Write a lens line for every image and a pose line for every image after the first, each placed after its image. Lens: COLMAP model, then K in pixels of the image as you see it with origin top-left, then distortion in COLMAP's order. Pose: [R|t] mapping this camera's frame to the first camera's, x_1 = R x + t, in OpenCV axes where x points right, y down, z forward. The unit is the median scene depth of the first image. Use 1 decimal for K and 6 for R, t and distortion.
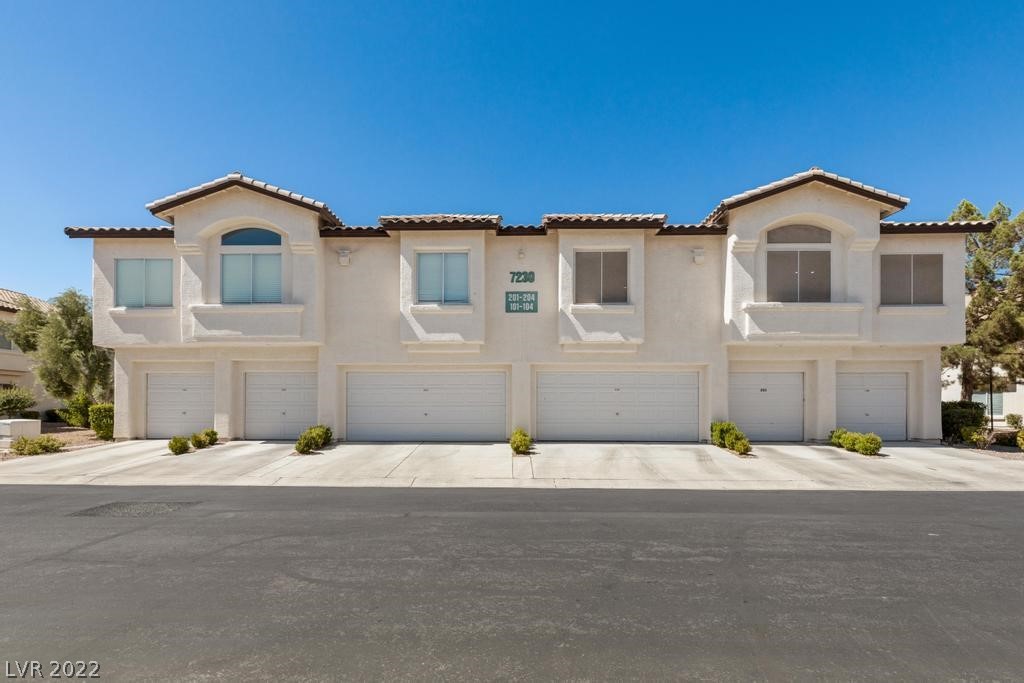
lens RADIAL K [[466.0, 0, 529.8], [0, 466.0, 394.1], [0, 0, 1]] dist [0.006448, -0.001510]
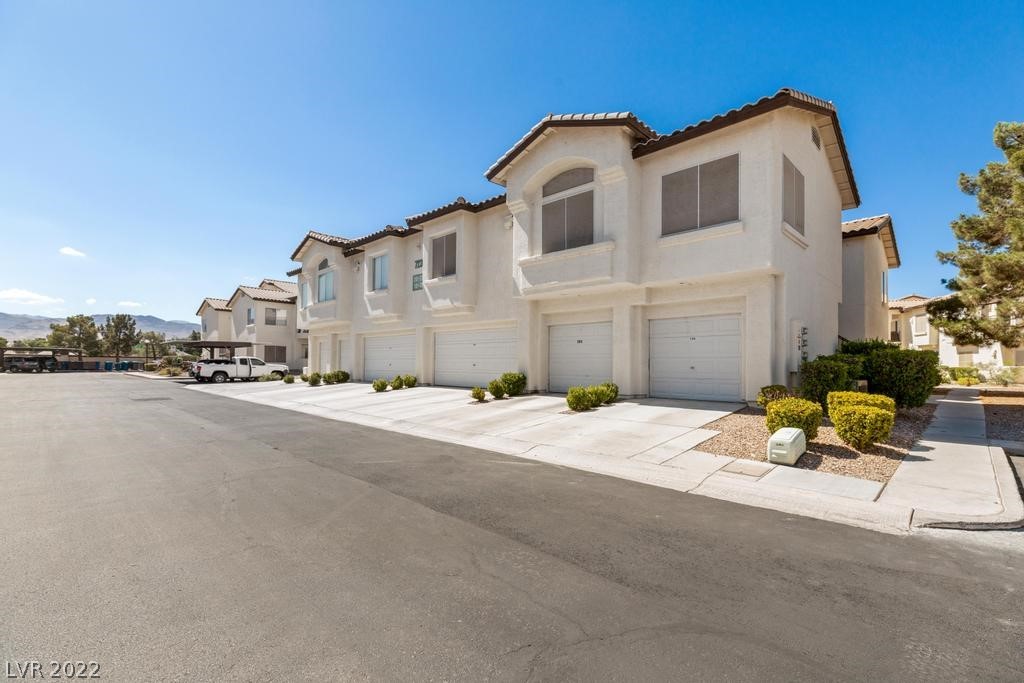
lens RADIAL K [[462.8, 0, 547.7], [0, 462.8, 362.6], [0, 0, 1]] dist [0.002278, 0.000424]
pose [[0.751022, -0.002132, -0.660274, 1.184763], [0.001511, 0.999998, -0.001510, 0.039738], [0.660275, 0.000136, 0.751024, 0.247194]]
